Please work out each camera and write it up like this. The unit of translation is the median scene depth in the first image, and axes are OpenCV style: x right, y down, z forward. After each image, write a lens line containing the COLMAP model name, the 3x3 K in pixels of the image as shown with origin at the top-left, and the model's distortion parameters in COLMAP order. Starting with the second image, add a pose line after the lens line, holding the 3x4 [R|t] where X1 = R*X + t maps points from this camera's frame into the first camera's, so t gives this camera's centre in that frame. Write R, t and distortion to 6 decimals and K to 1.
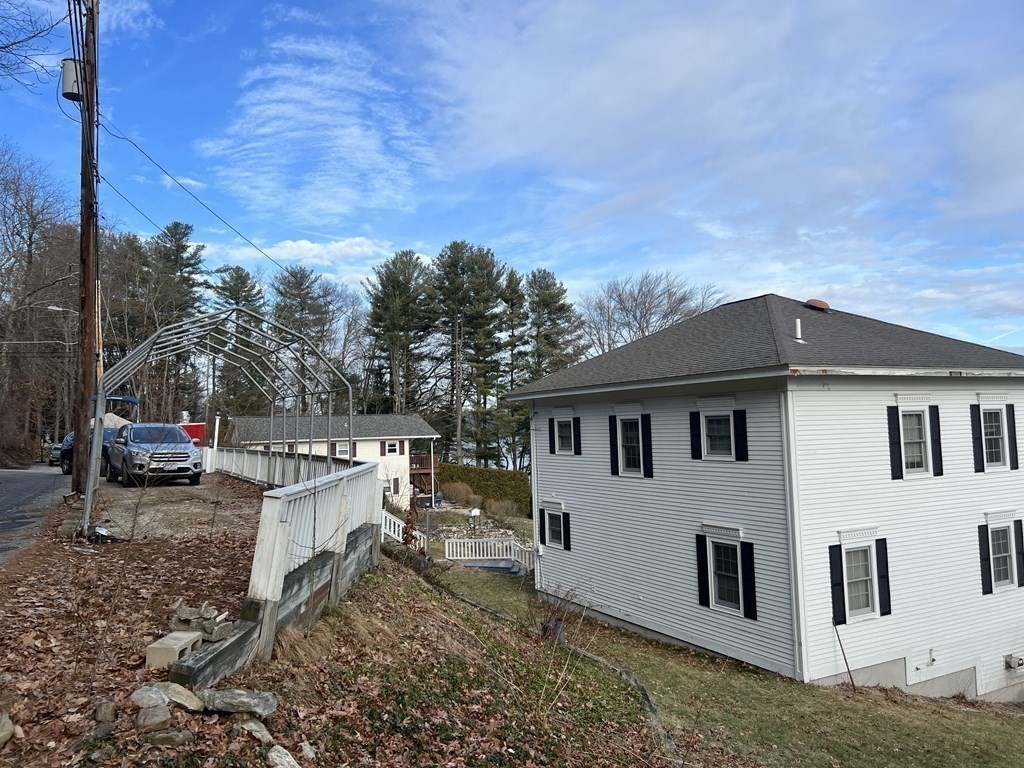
lens RADIAL K [[763.4, 0, 512.0], [0, 763.4, 384.0], [0, 0, 1]] dist [0.065053, -0.076073]
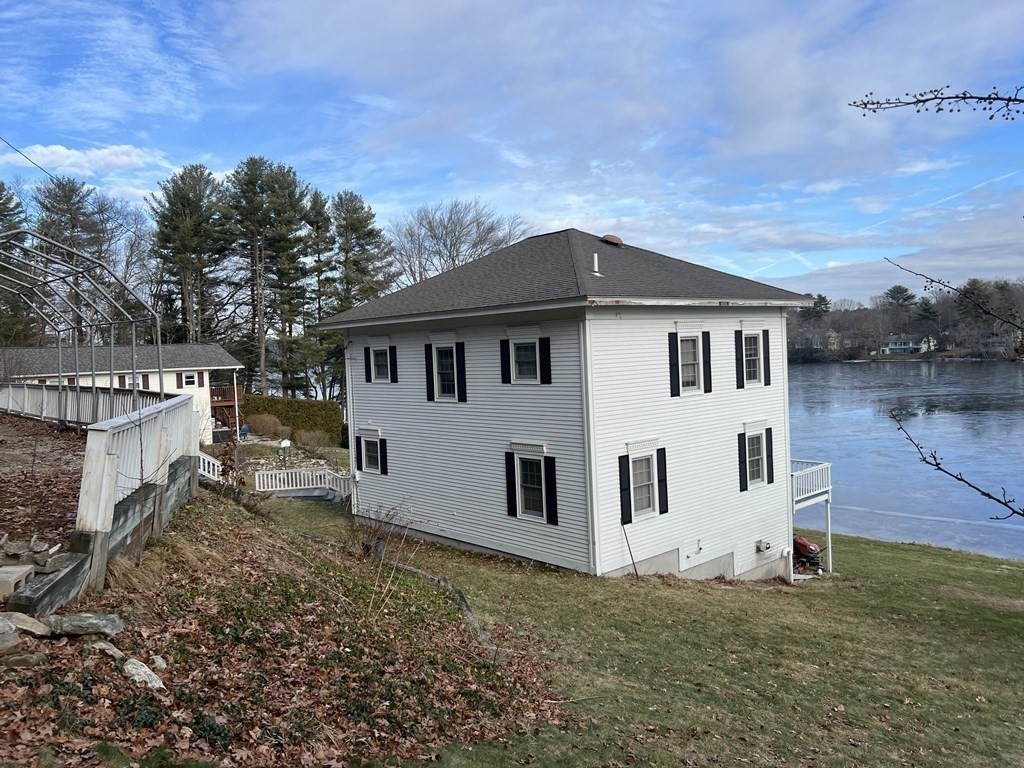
lens RADIAL K [[760.5, 0, 512.0], [0, 760.5, 384.0], [0, 0, 1]] dist [0.102898, -0.123813]
pose [[0.969246, -0.023260, 0.244992, -0.012498], [-0.000051, 0.995504, 0.094715, -0.002318], [-0.246094, -0.091815, 0.964887, -0.030767]]
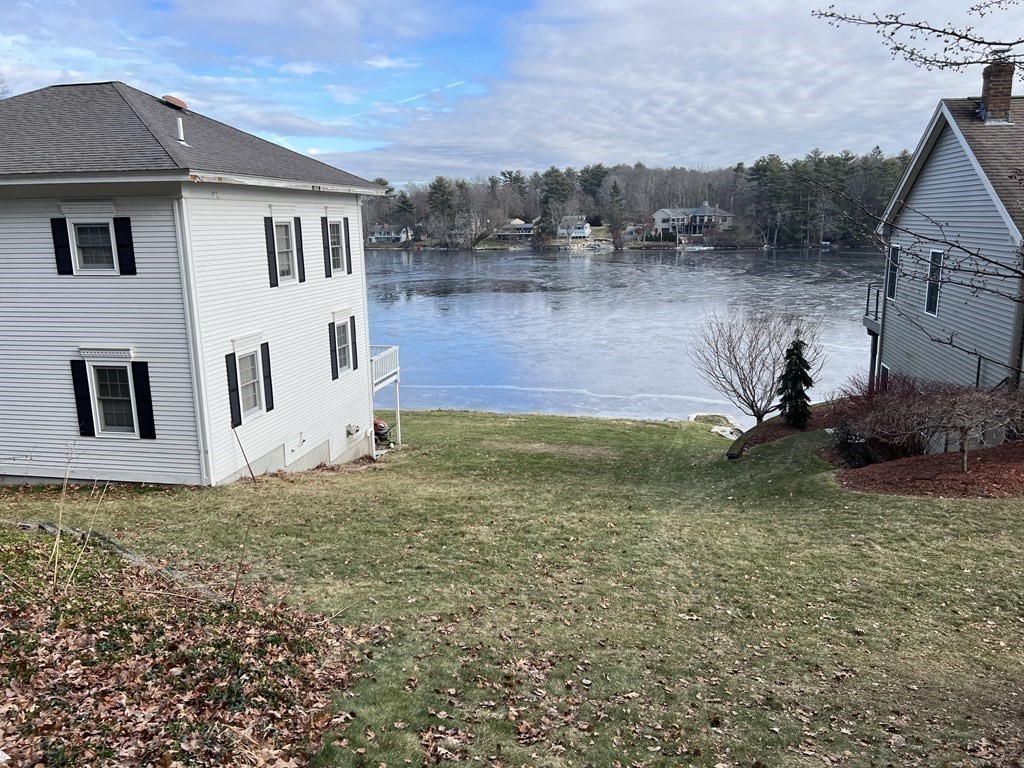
lens RADIAL K [[757.6, 0, 512.0], [0, 757.6, 384.0], [0, 0, 1]] dist [0.083186, -0.129559]
pose [[0.634562, -0.144171, 0.759306, -0.115644], [-0.047171, 0.973391, 0.224242, 0.001247], [-0.771431, -0.178112, 0.610877, 0.072394]]
